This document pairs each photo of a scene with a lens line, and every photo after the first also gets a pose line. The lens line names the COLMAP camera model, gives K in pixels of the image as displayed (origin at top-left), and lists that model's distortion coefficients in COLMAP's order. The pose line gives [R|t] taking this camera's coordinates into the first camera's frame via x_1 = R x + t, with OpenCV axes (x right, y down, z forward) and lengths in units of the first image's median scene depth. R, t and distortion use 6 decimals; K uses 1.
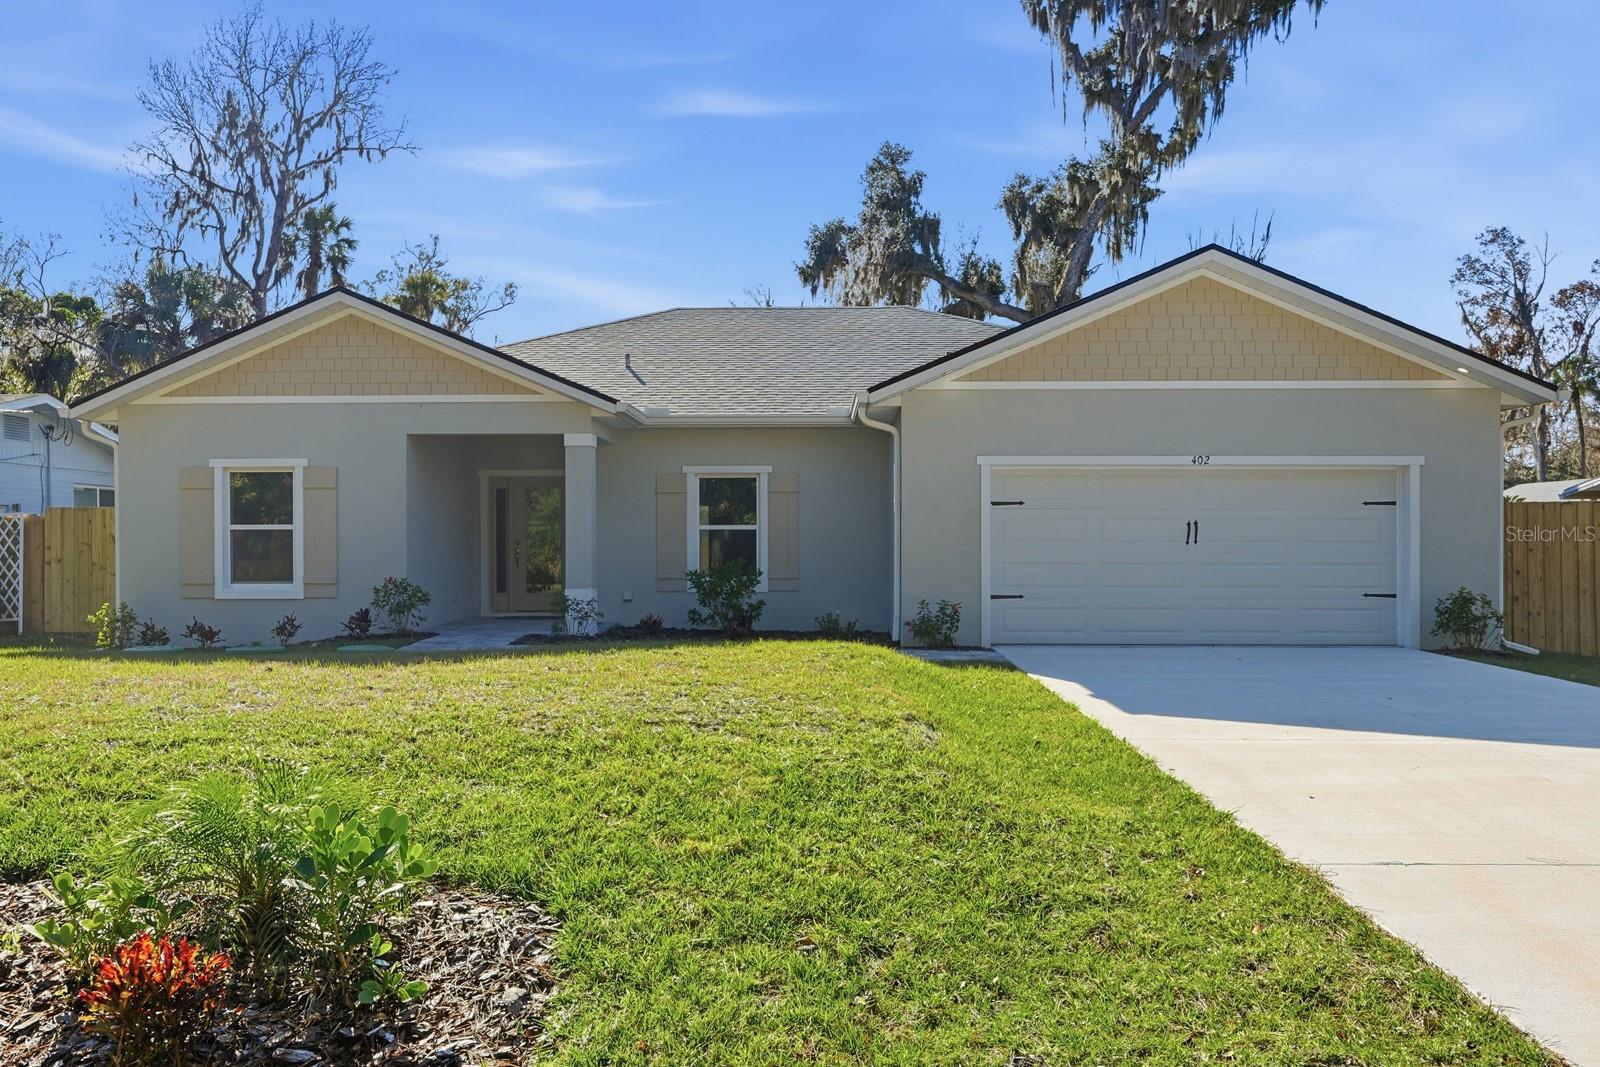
lens RADIAL K [[1240.5, 0, 794.0], [0, 1240.5, 558.6], [0, 0, 1]] dist [0.001509, 0.002329]
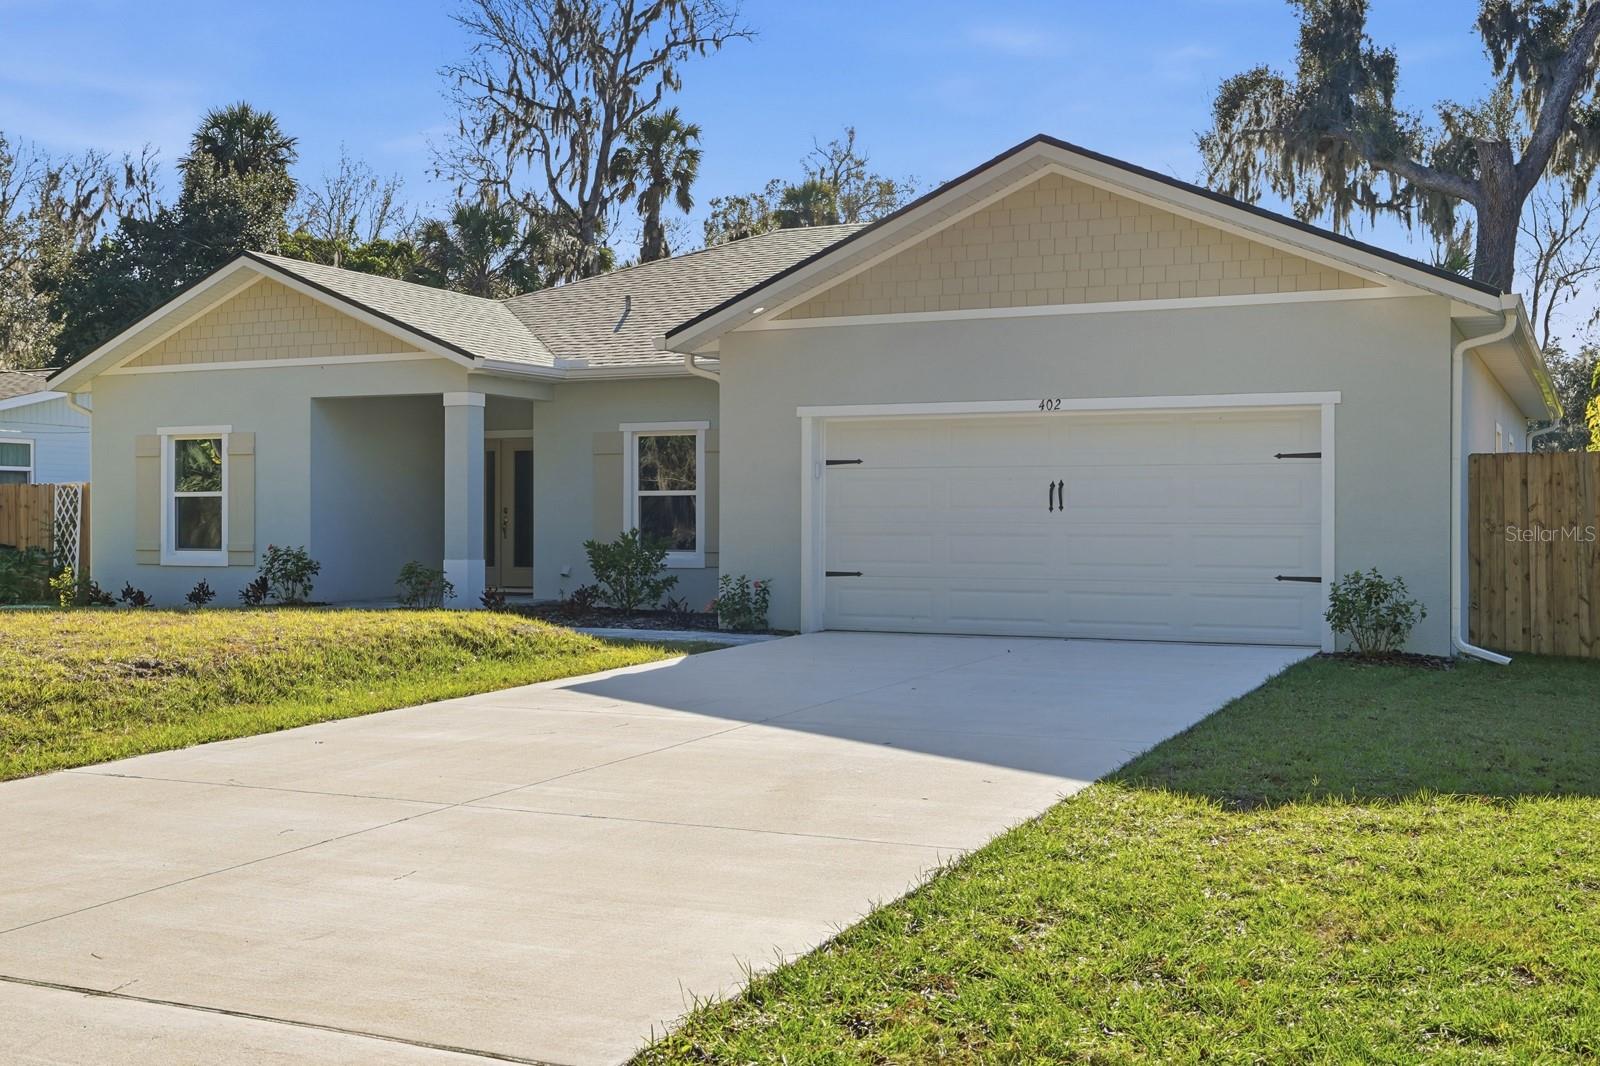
lens RADIAL K [[1683.3, 0, 801.3], [0, 1683.3, 559.1], [0, 0, 1]] dist [0.006186, -0.018660]
pose [[0.917935, 0.010635, -0.396588, 0.539826], [-0.005072, 0.999874, 0.015074, 0.003774], [0.396698, -0.011825, 0.917873, -0.053310]]
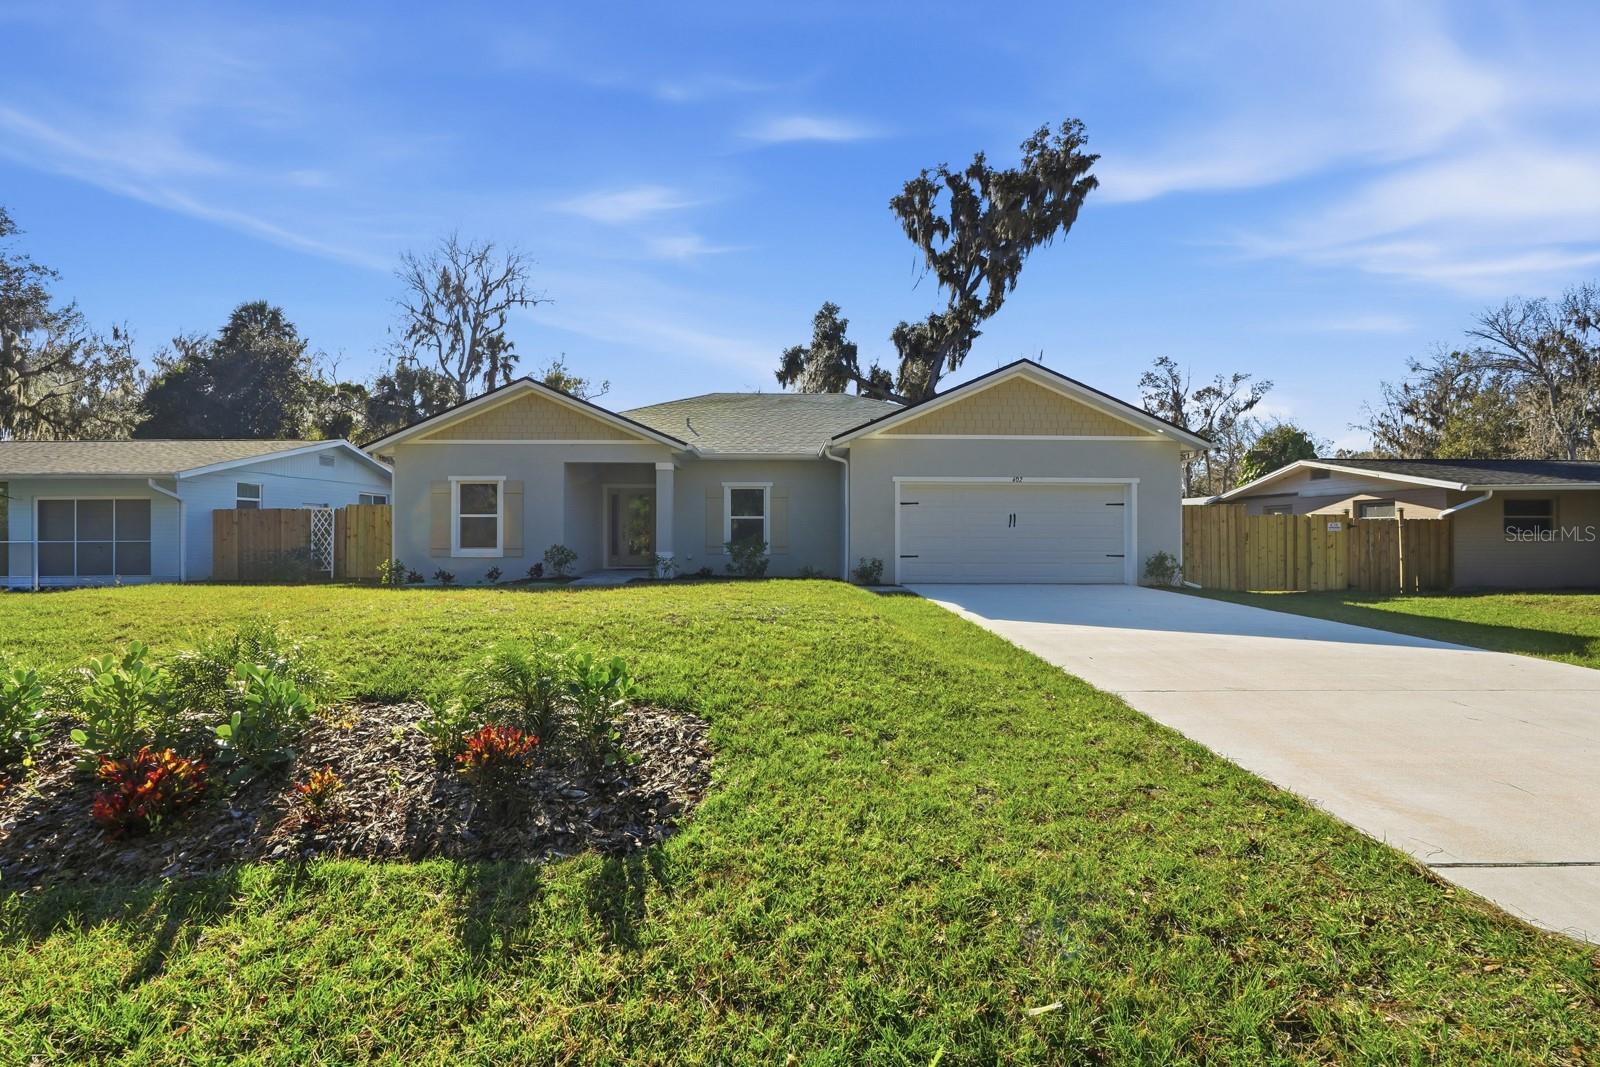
lens RADIAL K [[714.3, 0, 796.7], [0, 714.3, 533.1], [0, 0, 1]] dist [-0.012733, 0.004579]
pose [[0.999056, 0.002984, 0.043345, -0.029282], [-0.002483, 0.999929, -0.011623, 0.008996], [-0.043377, 0.011504, 0.998993, -0.007678]]
